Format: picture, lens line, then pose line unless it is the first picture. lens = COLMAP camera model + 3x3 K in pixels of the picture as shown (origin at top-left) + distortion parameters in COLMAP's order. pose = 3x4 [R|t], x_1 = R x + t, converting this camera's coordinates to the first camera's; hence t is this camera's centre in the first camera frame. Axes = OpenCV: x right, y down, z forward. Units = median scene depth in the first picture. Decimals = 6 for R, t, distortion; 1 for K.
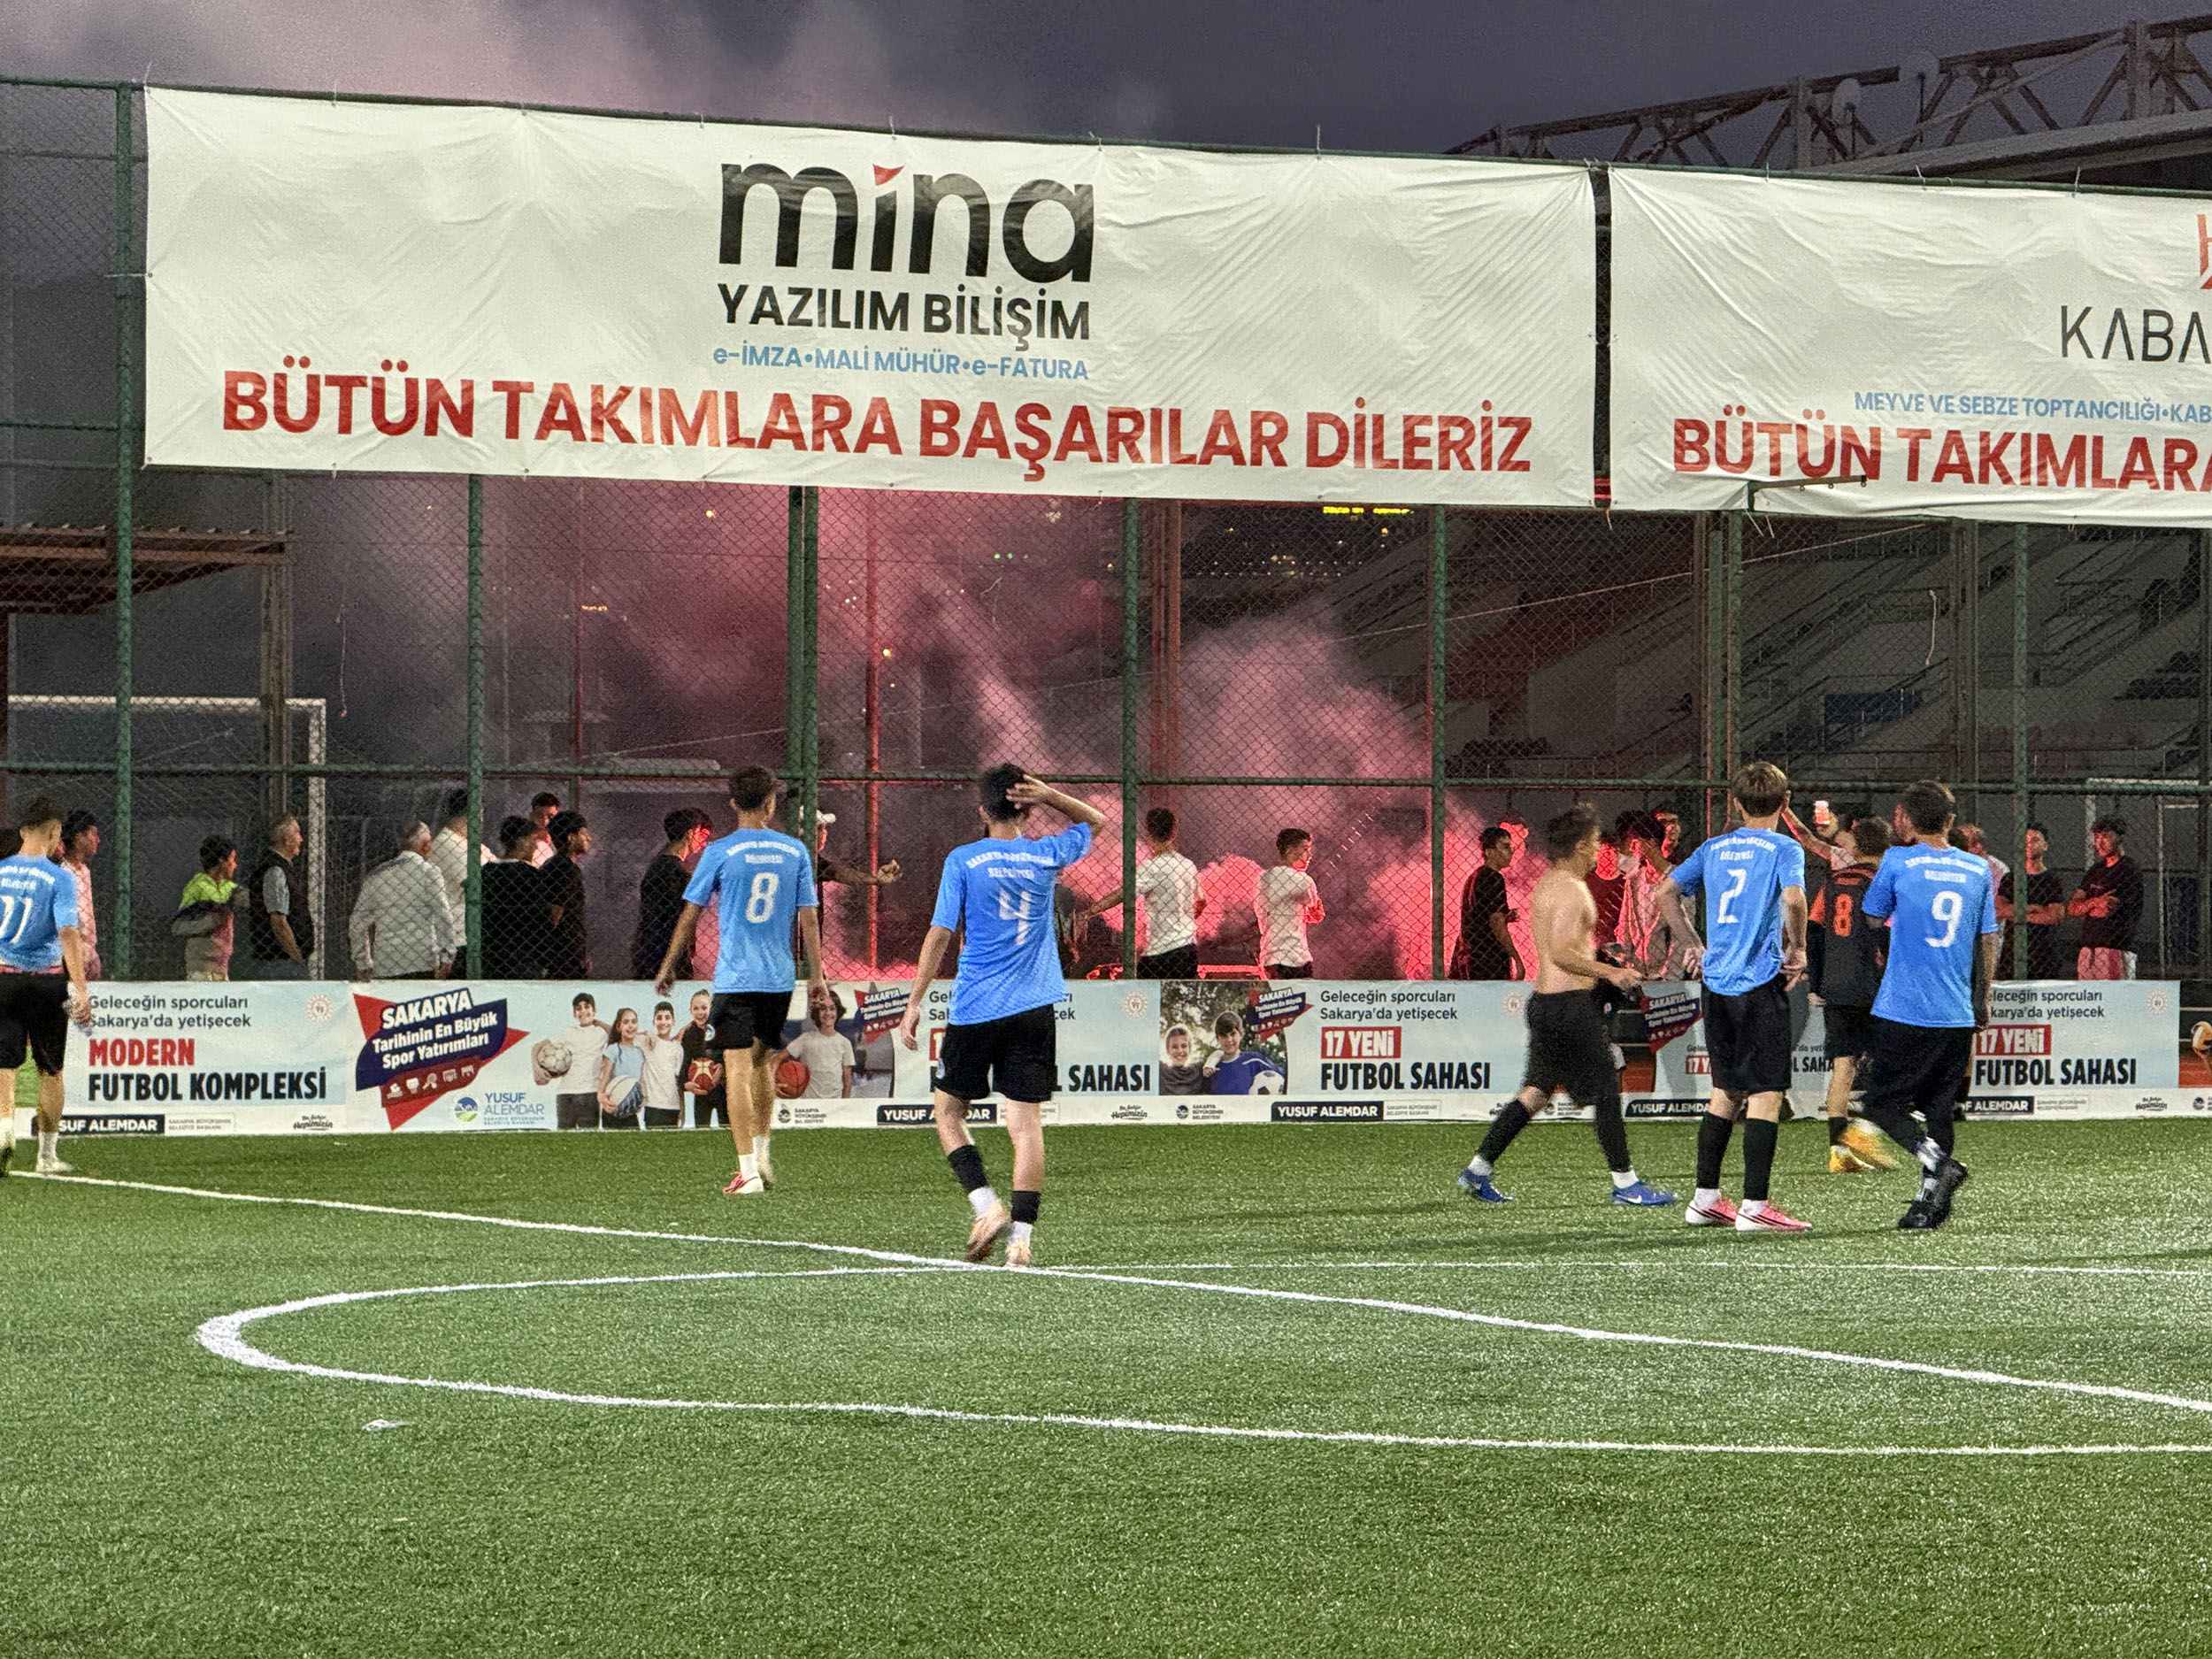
lens RADIAL K [[7624.2, 0, 1106.0], [0, 7624.2, 829.5], [0, 0, 1]] dist [0.200523, 3.283657]
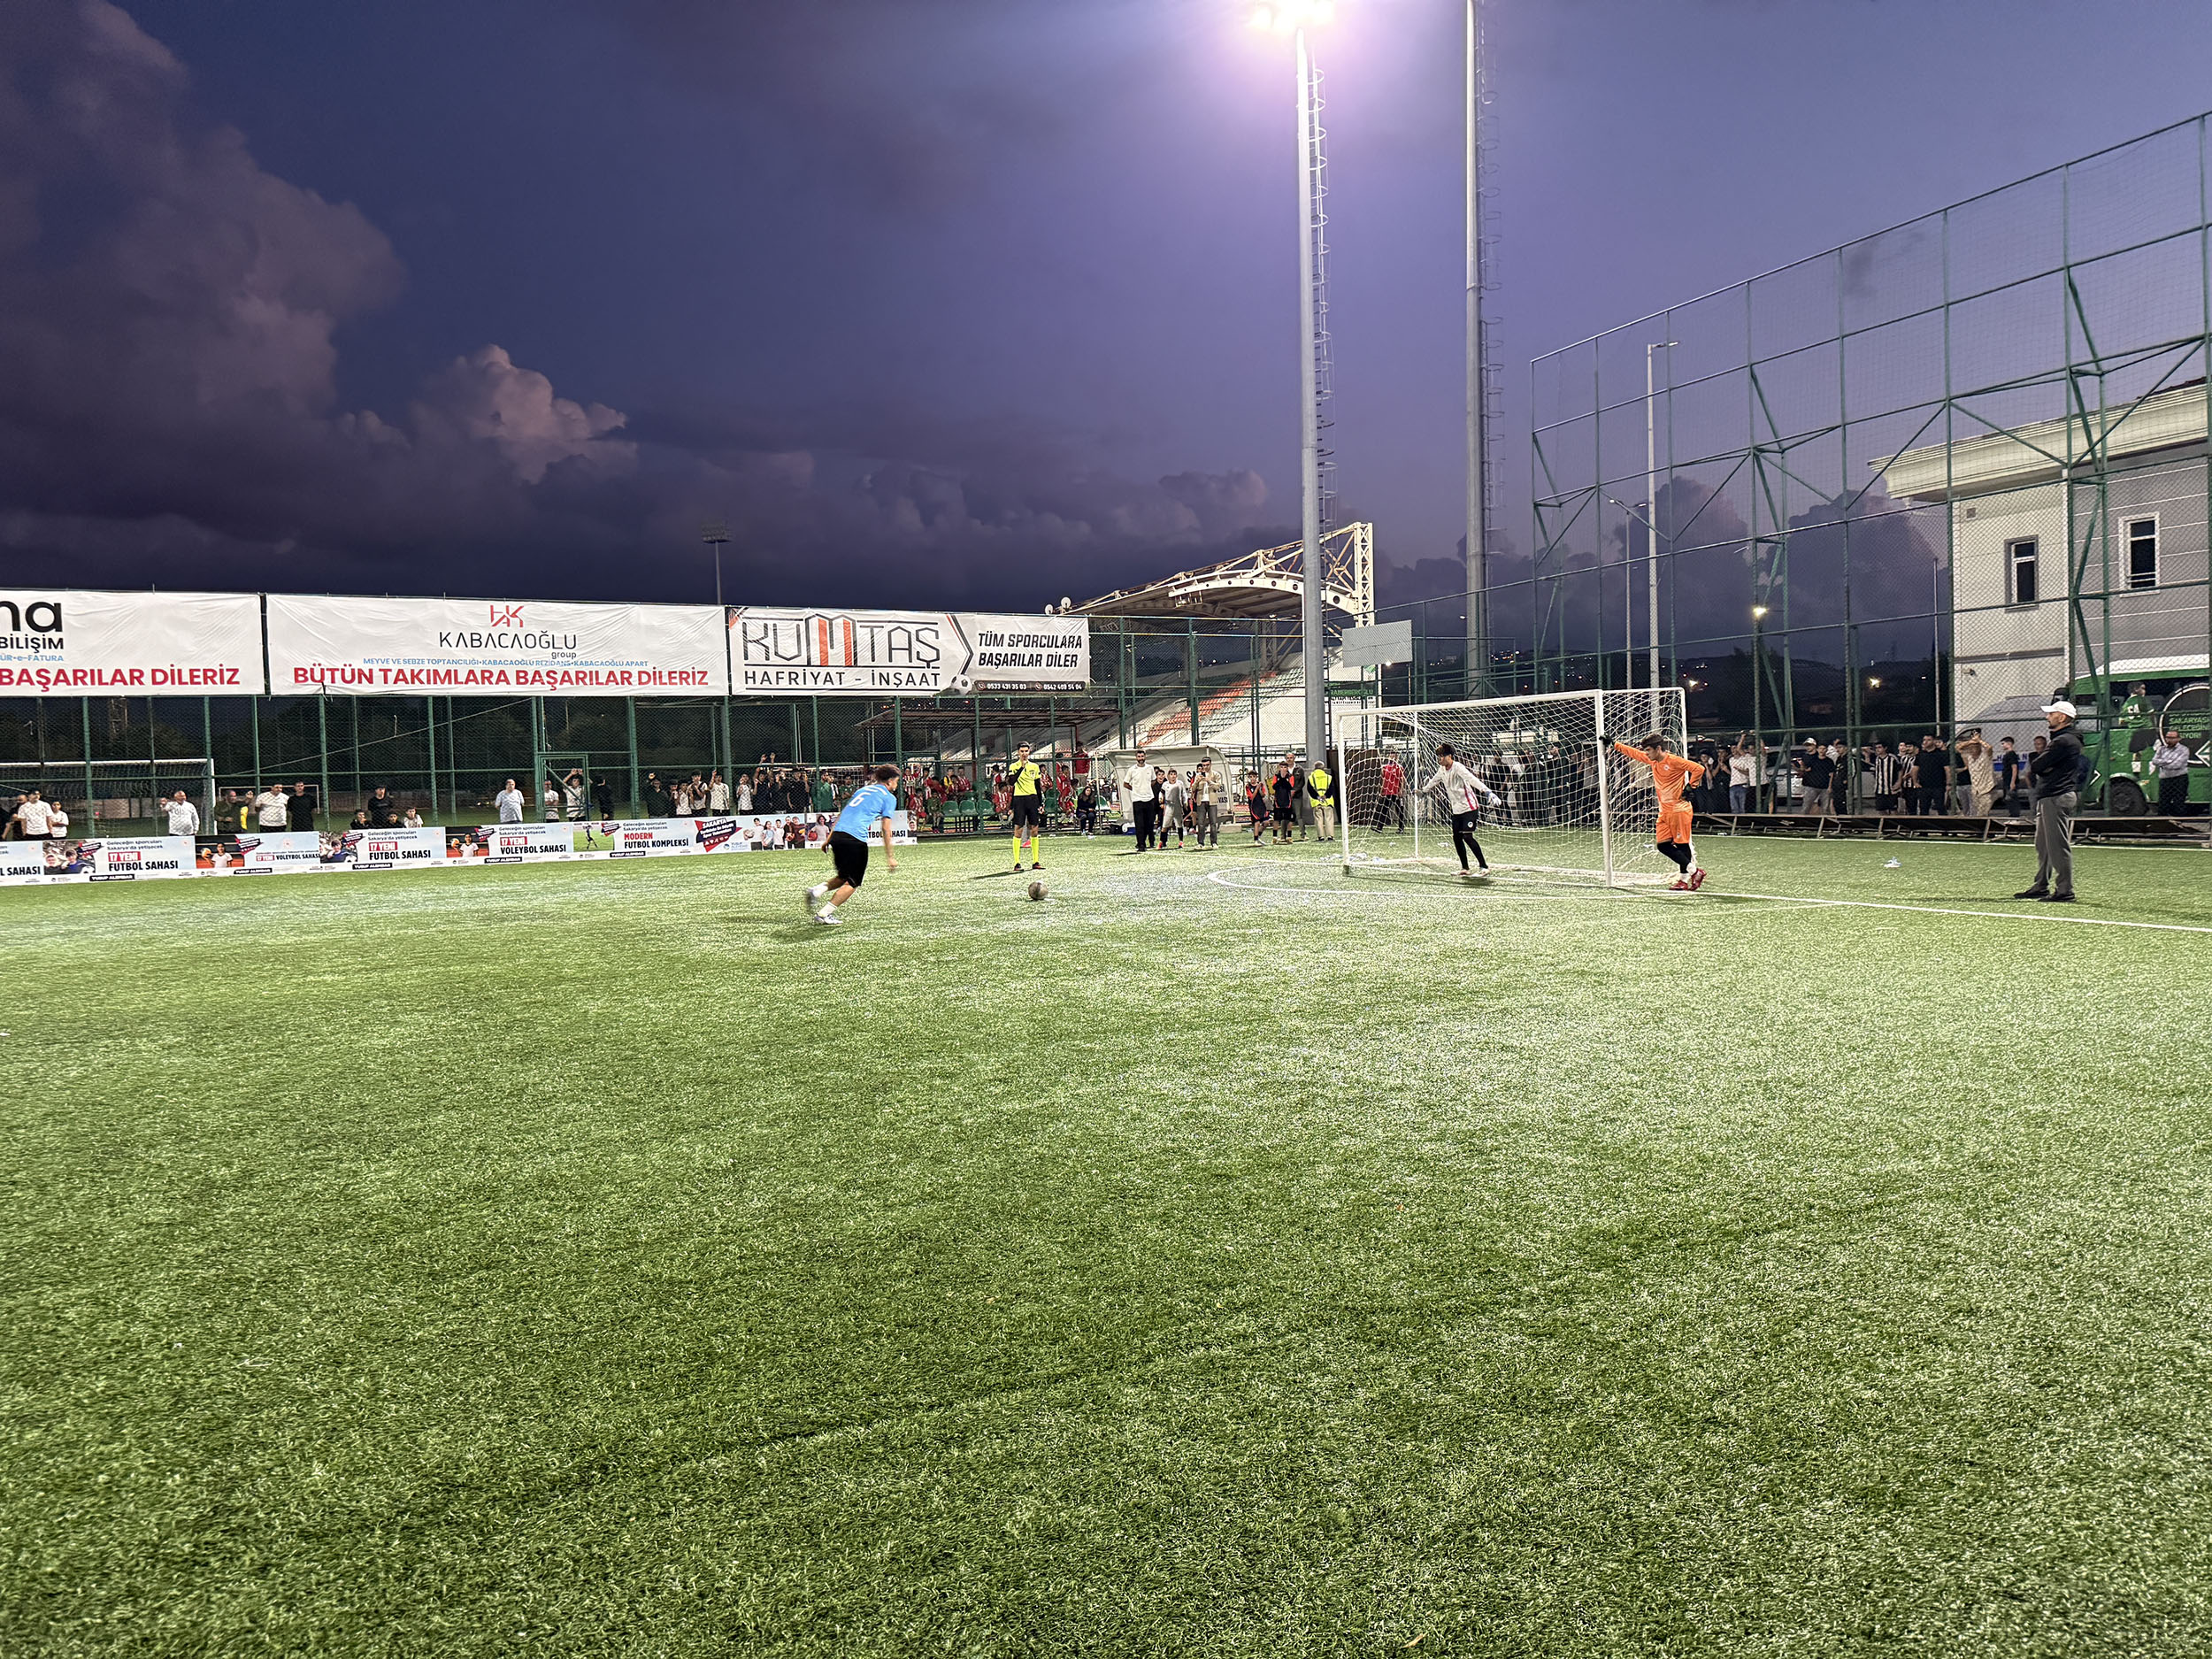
lens RADIAL K [[1558.2, 0, 1158.3], [0, 1558.2, 849.2], [0, 0, 1]] dist [0.111119, -0.147545]
pose [[0.999429, -0.033639, -0.003280, 0.480840], [0.033761, 0.998185, 0.049873, 0.005154], [0.001596, -0.049955, 0.998750, 0.300472]]
